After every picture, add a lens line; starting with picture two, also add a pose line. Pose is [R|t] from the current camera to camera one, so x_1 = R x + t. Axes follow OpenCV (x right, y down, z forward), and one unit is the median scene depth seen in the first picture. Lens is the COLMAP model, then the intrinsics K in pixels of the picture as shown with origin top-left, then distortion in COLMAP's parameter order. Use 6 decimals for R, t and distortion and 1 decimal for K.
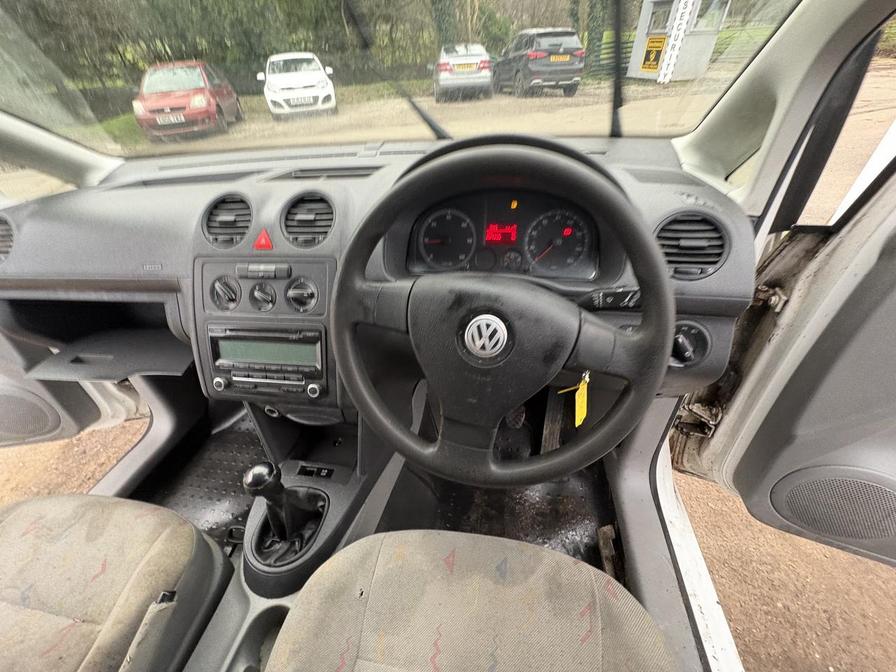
lens RADIAL K [[355.7, 0, 451.3], [0, 355.7, 339.3], [0, 0, 1]] dist [0.000802, -0.000286]
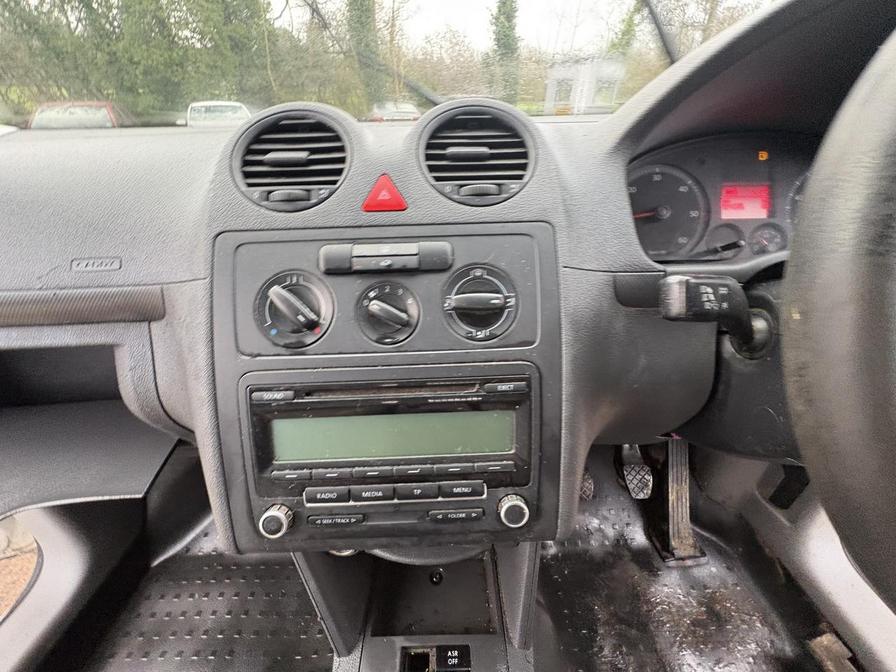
lens RADIAL K [[355.7, 0, 446.7], [0, 355.7, 338.5], [0, 0, 1]] dist [0.000802, -0.000286]
pose [[0.983243, -0.056455, 0.173336, -0.527361], [0.077822, 0.989833, -0.119055, -0.025957], [-0.164852, 0.130549, 0.977640, 0.538756]]
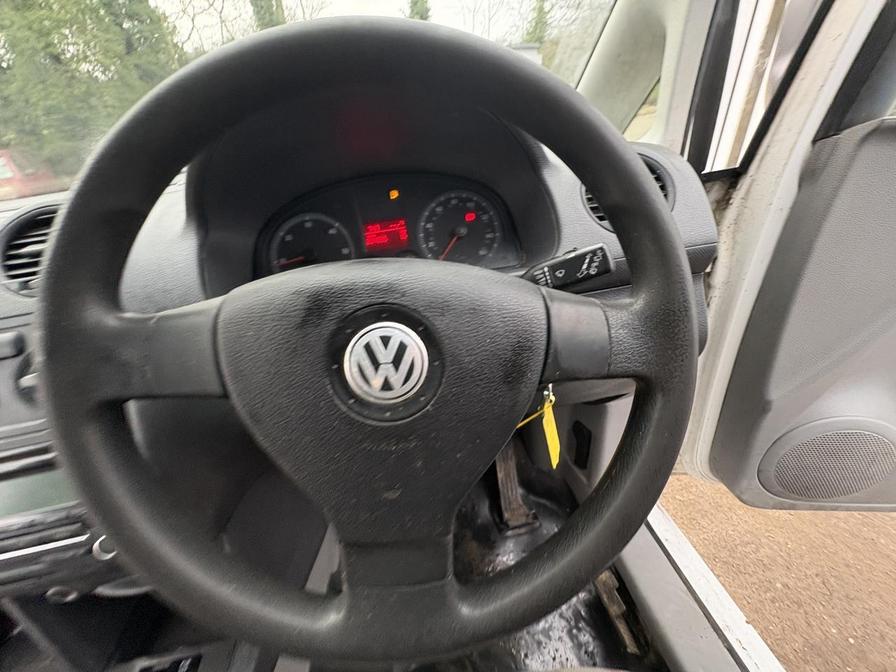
lens RADIAL K [[355.7, 0, 449.5], [0, 355.7, 339.6], [0, 0, 1]] dist [0.000802, -0.000286]
pose [[0.946795, -0.215170, 0.239333, 0.043520], [0.244894, 0.964173, -0.101964, 0.021539], [-0.208819, 0.155150, 0.965569, 0.314832]]
